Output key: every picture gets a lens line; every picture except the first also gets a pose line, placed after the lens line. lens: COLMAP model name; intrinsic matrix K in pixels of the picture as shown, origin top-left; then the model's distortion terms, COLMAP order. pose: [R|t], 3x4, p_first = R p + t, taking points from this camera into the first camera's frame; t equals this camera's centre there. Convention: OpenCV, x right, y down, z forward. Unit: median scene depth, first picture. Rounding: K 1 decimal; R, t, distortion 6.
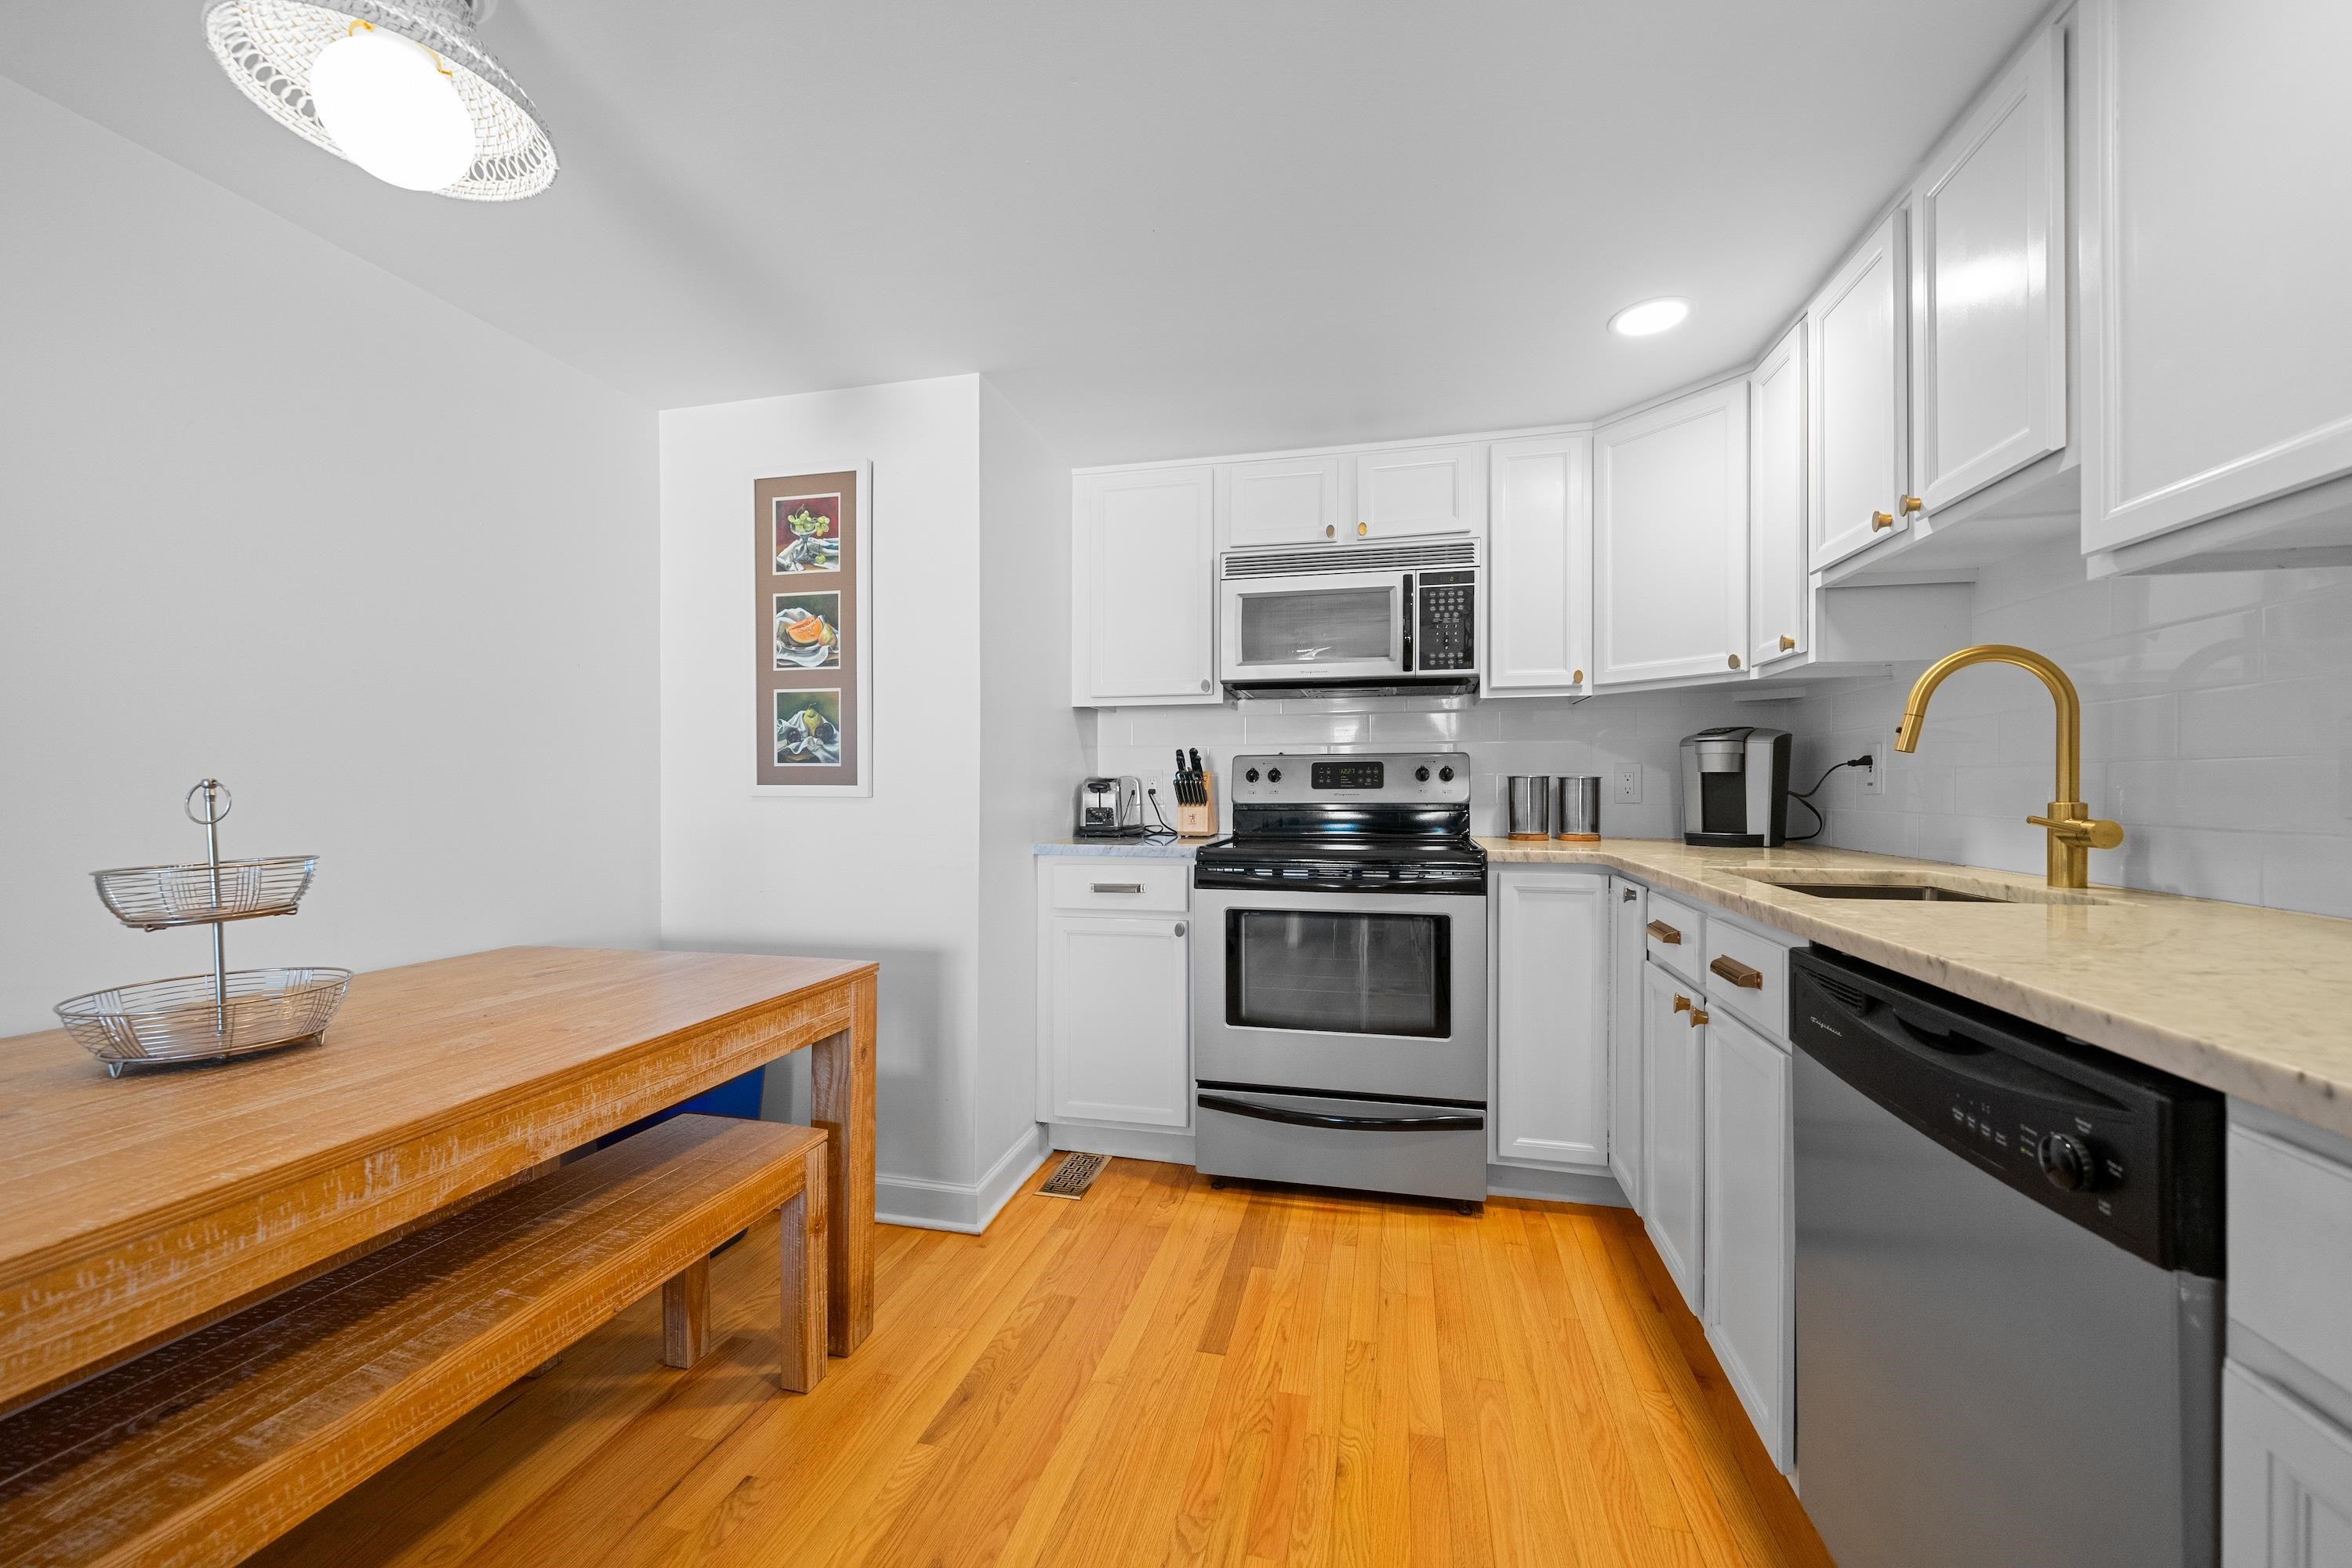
lens RADIAL K [[896.4, 0, 1176.0], [0, 896.4, 784.0], [0, 0, 1]] dist [-0.000144, 0.000035]
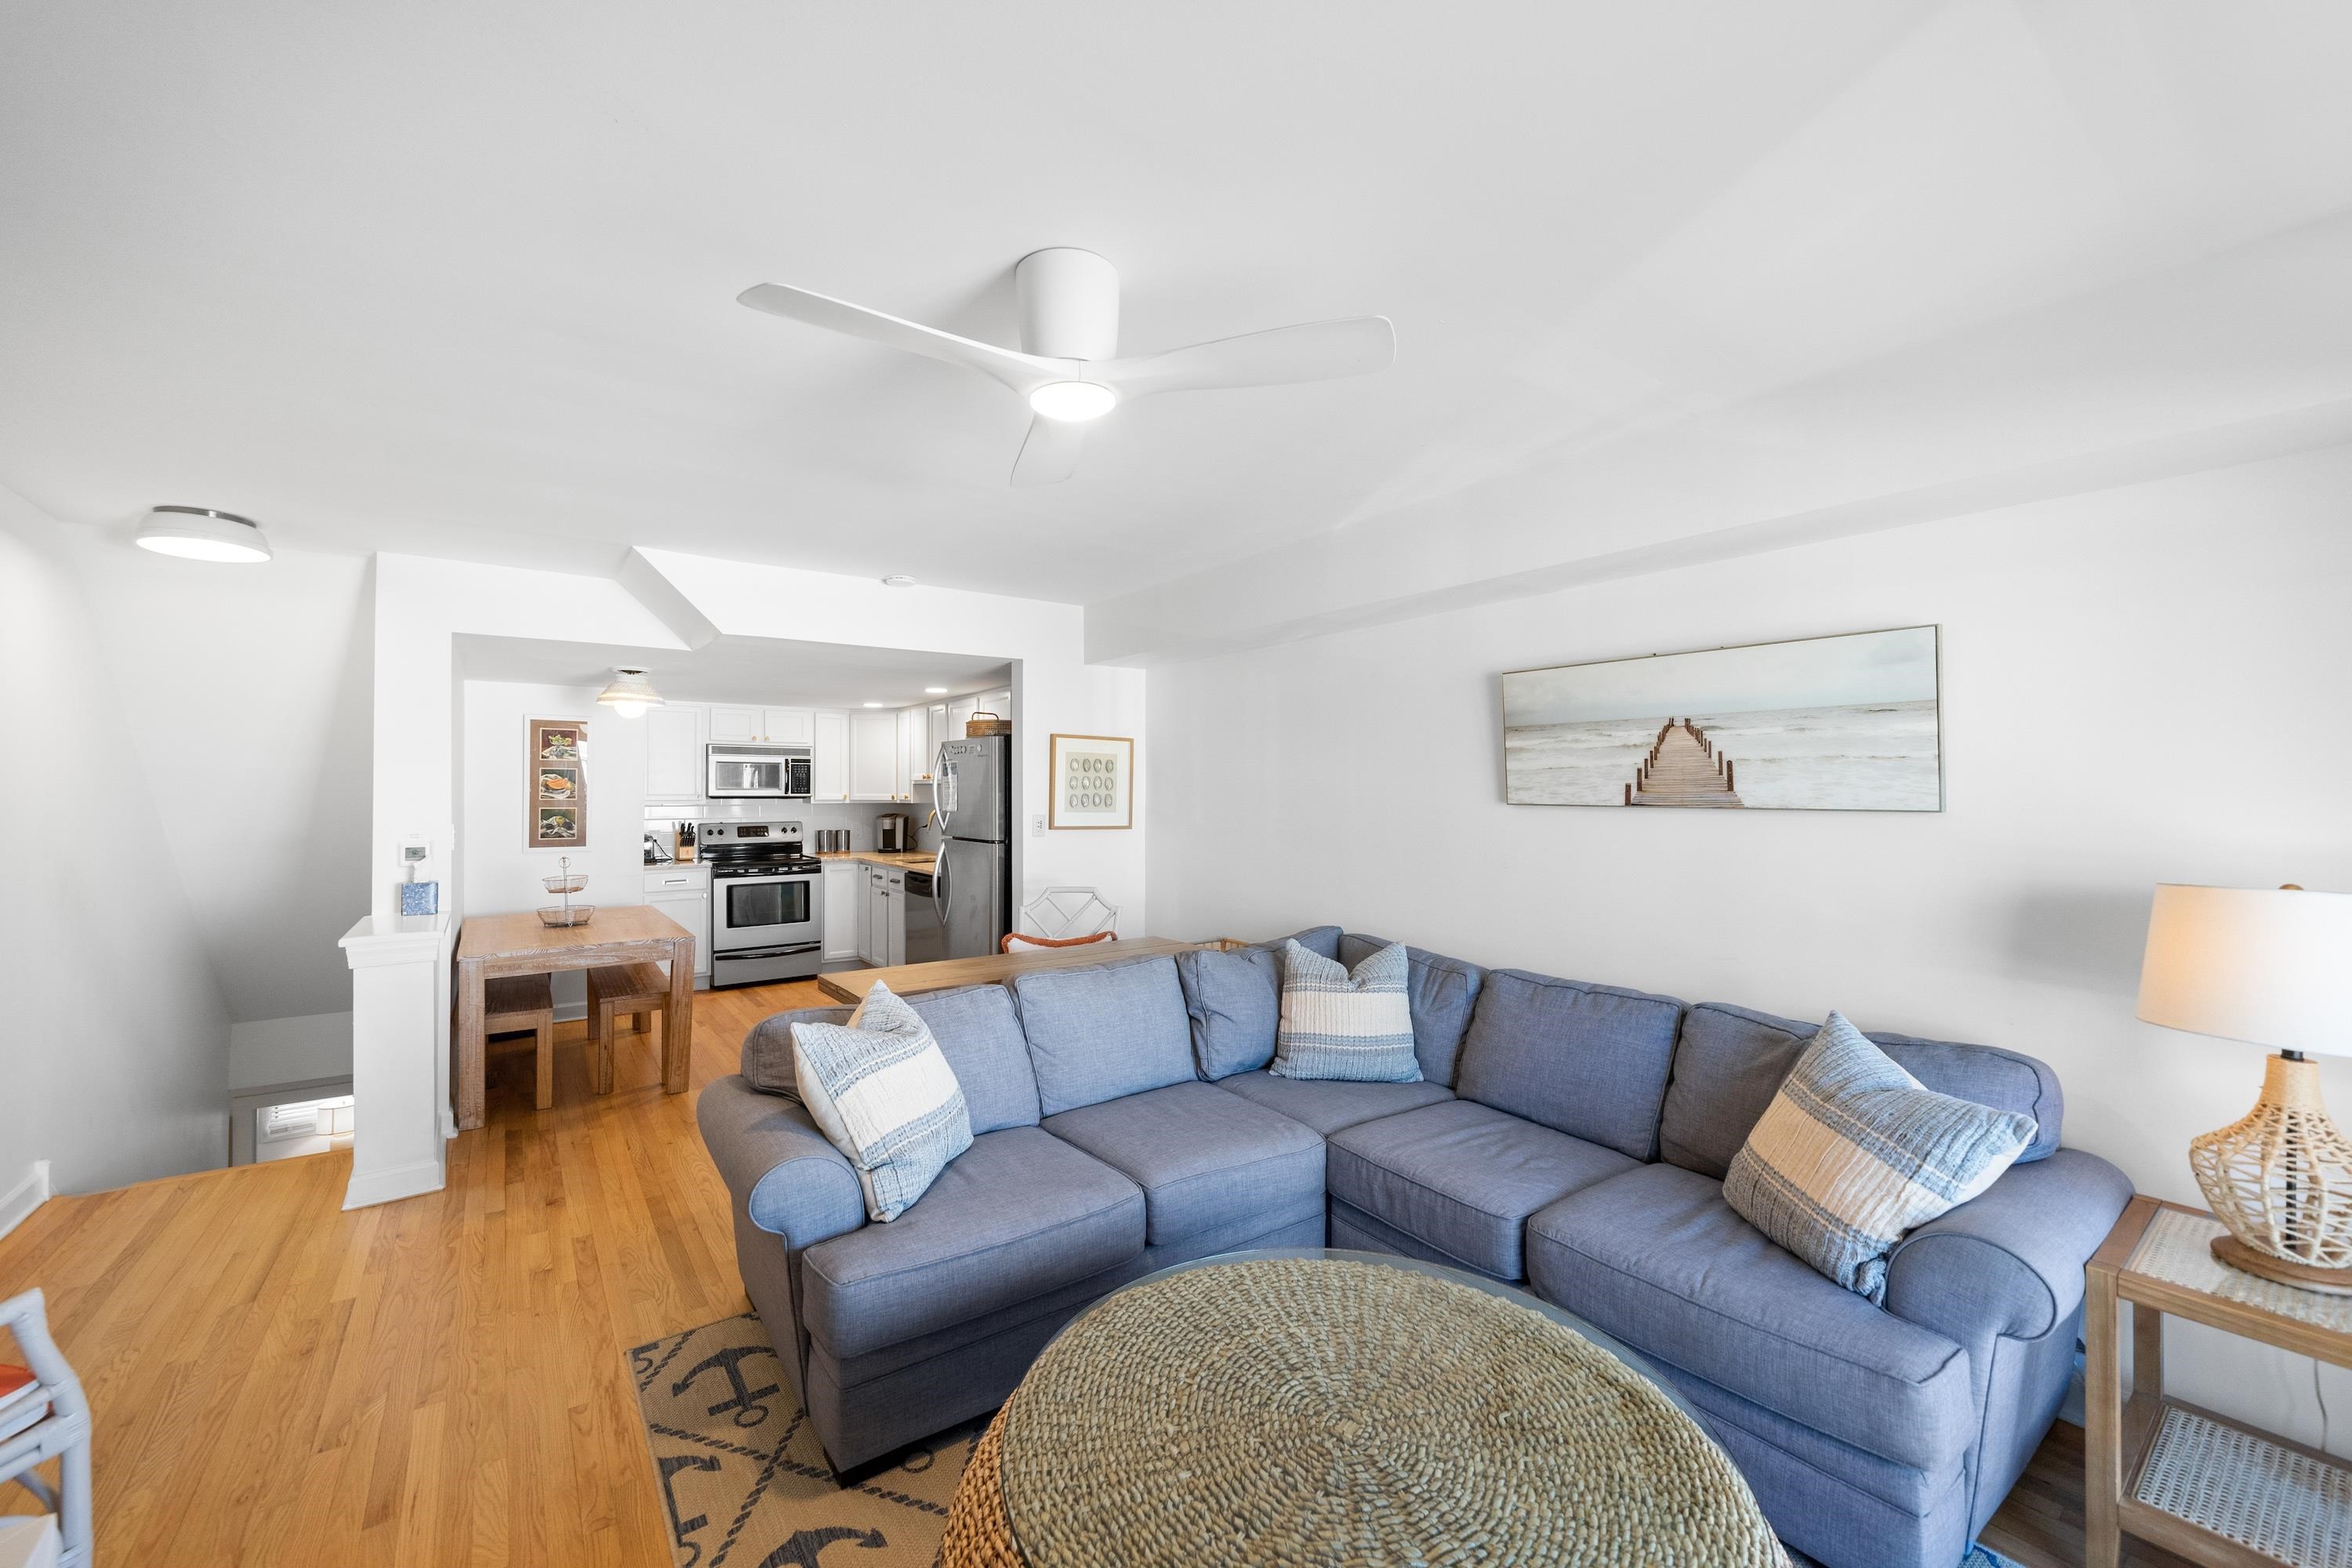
lens RADIAL K [[917.0, 0, 1176.0], [0, 917.0, 784.0], [0, 0, 1]] dist [0.000975, 0.000052]
pose [[0.645678, 0.006781, 0.763579, -1.243461], [-0.000945, 0.999967, -0.008081, -0.152783], [-0.763609, 0.004497, 0.645663, -1.914021]]
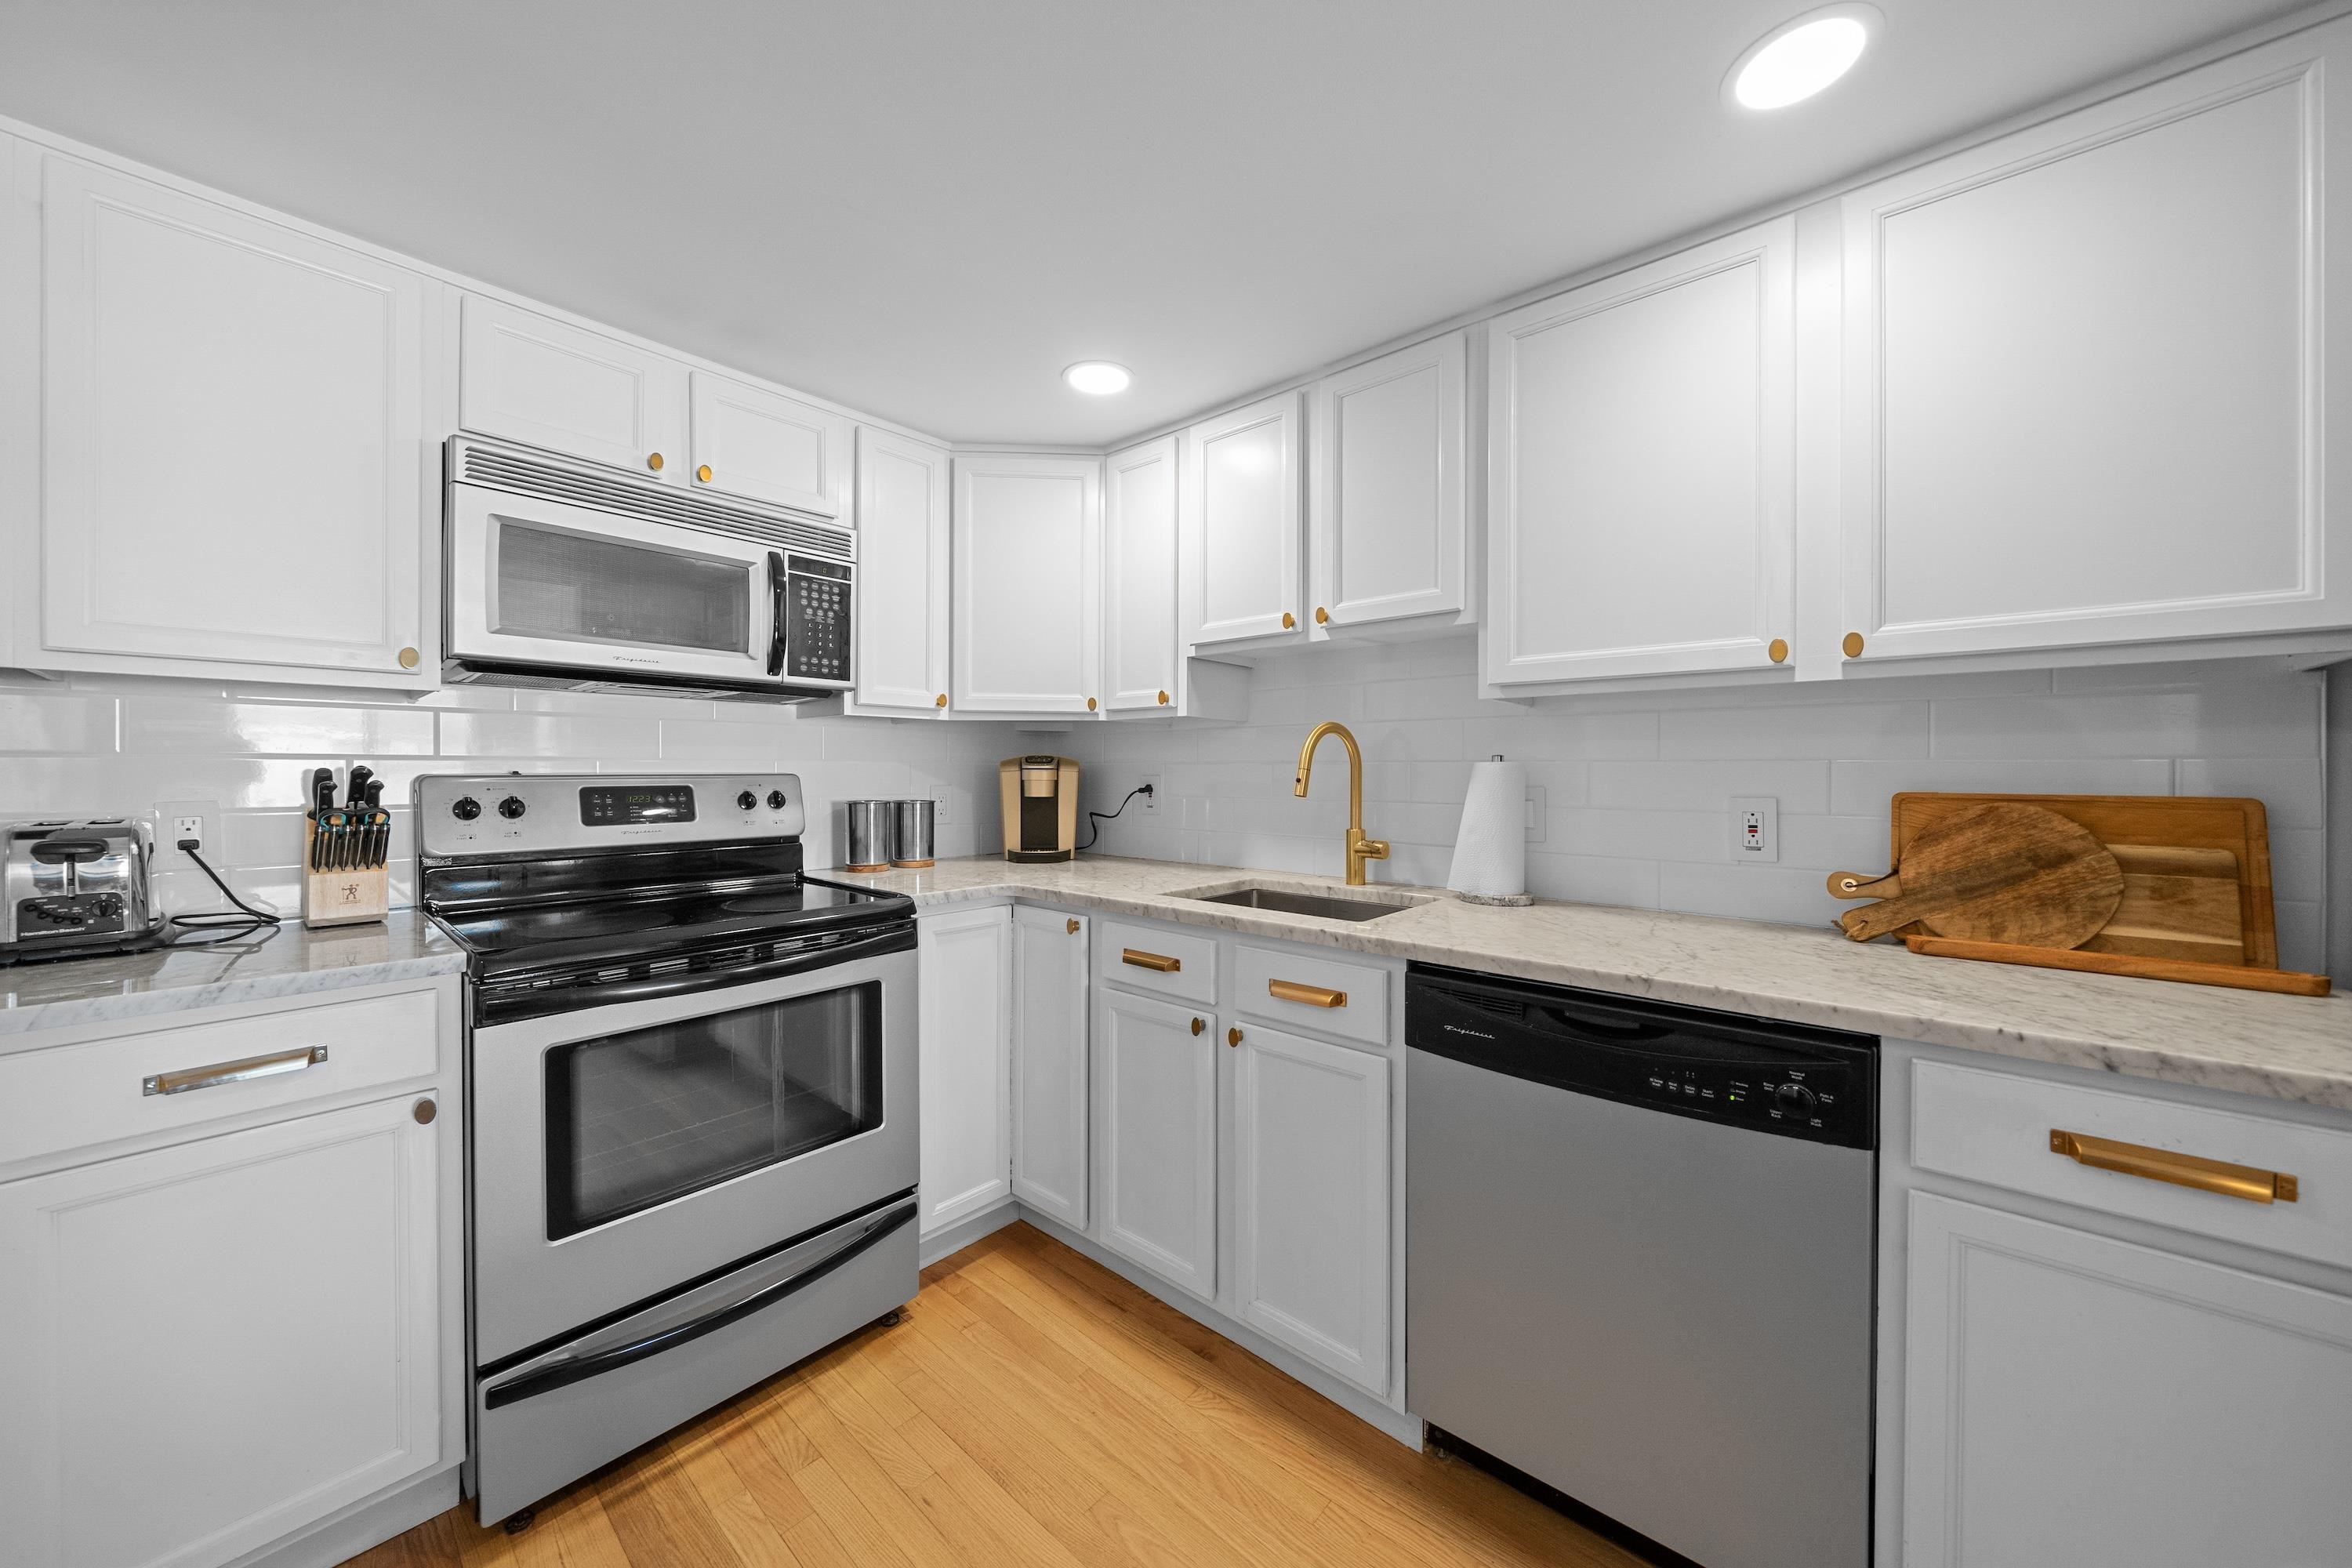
lens RADIAL K [[821.1, 0, 1179.3], [0, 821.1, 774.8], [0, 0, 1]] dist [-0.002749, -0.000150]
pose [[0.461097, -0.001952, 0.887348, -0.243711], [-0.004134, 0.999982, 0.004347, -0.048635], [-0.887340, -0.005673, 0.461081, 0.396689]]
